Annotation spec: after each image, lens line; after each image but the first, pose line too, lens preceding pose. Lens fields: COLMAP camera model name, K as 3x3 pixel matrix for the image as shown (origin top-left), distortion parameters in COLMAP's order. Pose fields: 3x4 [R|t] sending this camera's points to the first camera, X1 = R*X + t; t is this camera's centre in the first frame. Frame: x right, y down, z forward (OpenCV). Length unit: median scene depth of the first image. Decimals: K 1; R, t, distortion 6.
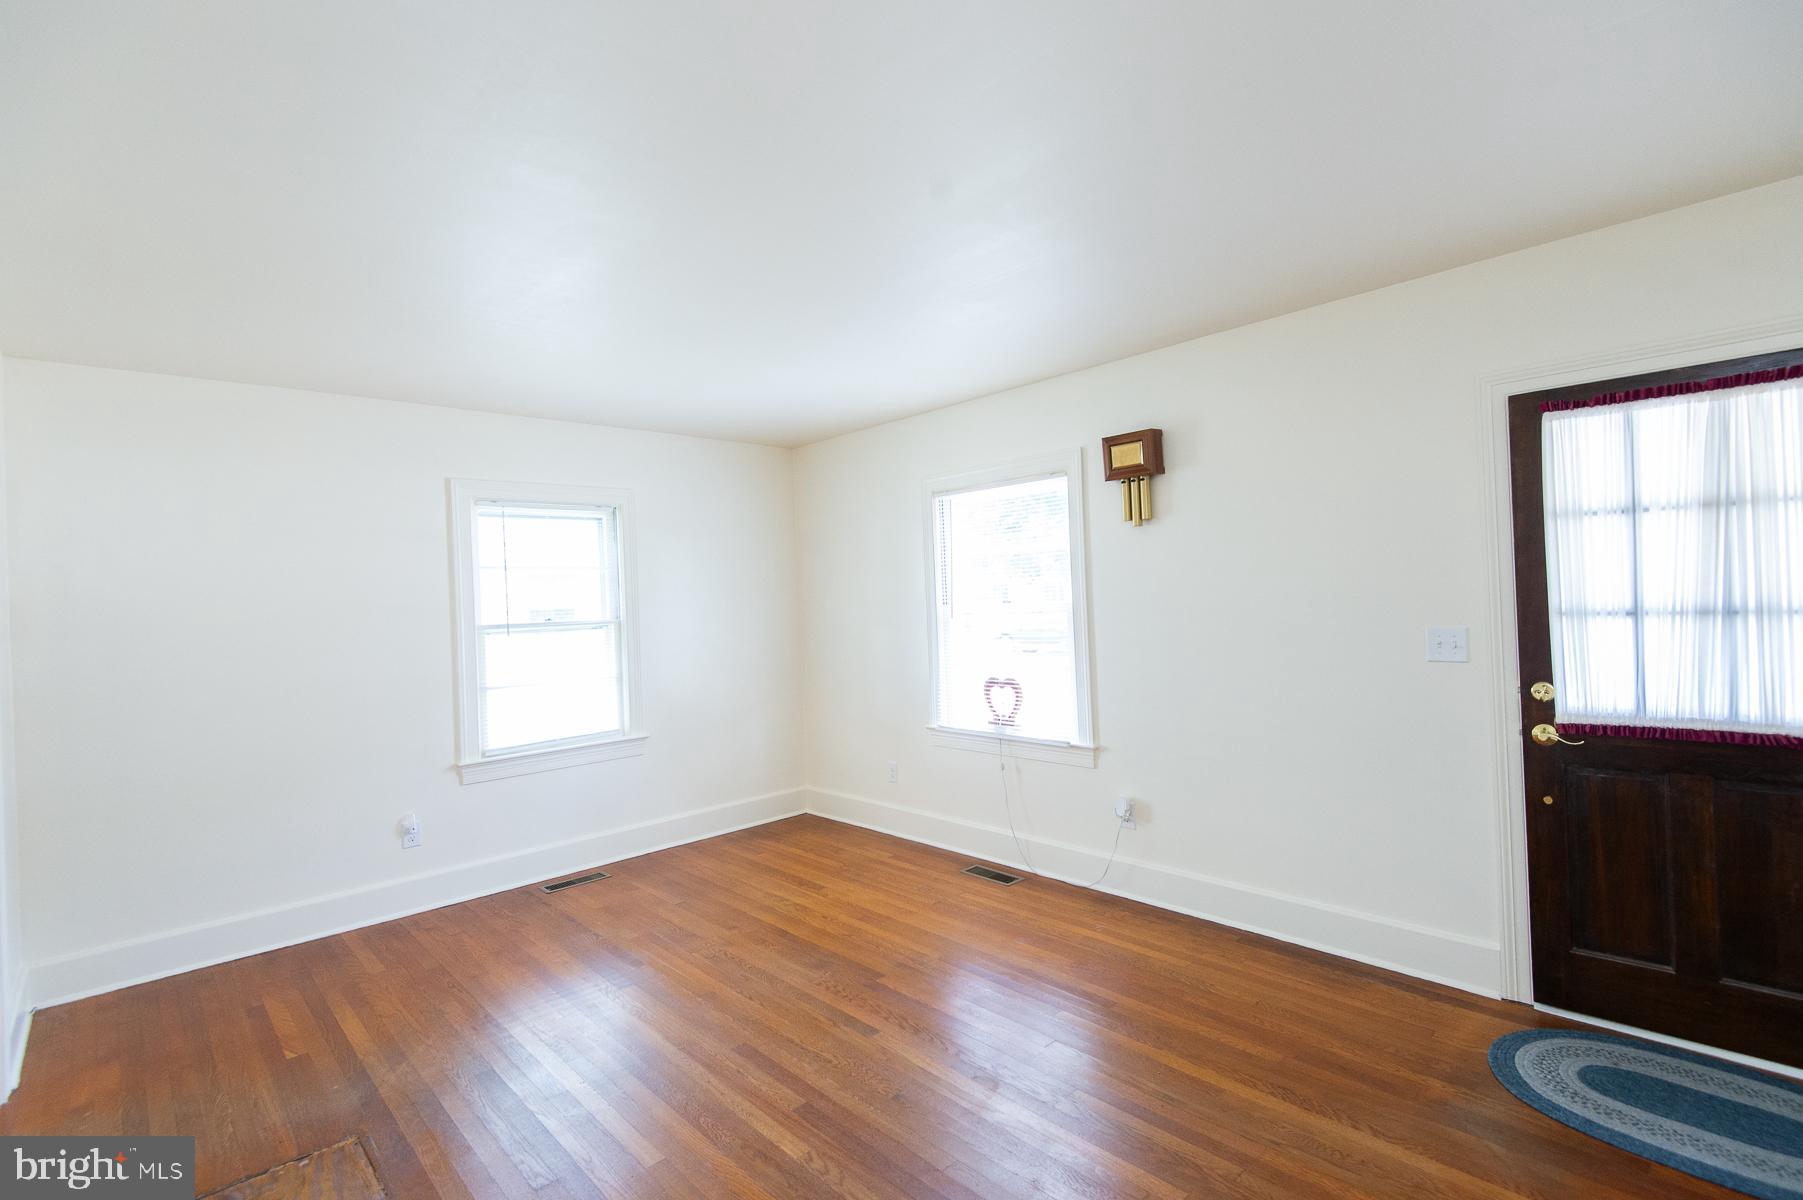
lens RADIAL K [[836.9, 0, 910.6], [0, 836.9, 602.1], [0, 0, 1]] dist [0.021740, -0.014270]
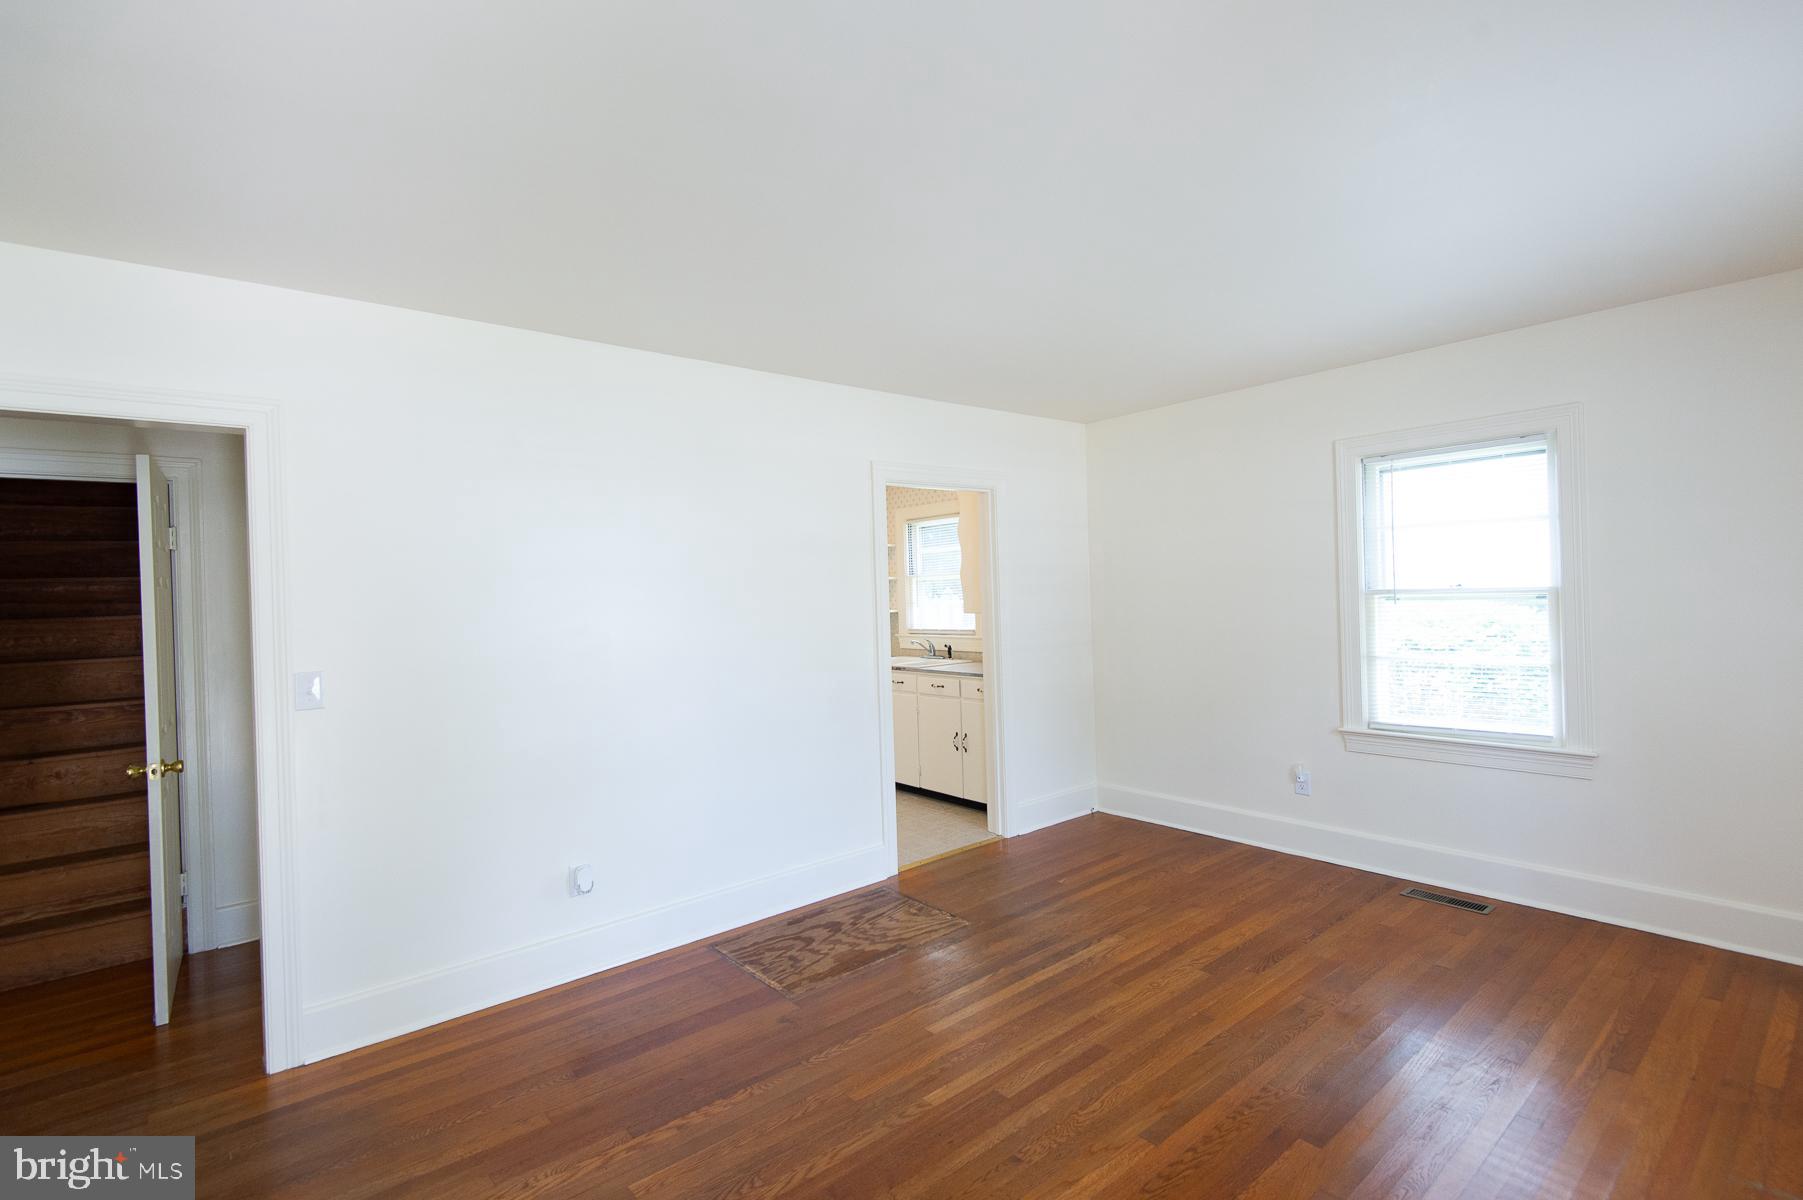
lens RADIAL K [[836.9, 0, 893.3], [0, 836.9, 607.1], [0, 0, 1]] dist [0.021740, -0.014270]
pose [[-0.068629, 0.064140, -0.995578, 0.504391], [0.033677, 0.997511, 0.061943, -0.032434], [0.997074, -0.029277, -0.070618, 0.568876]]
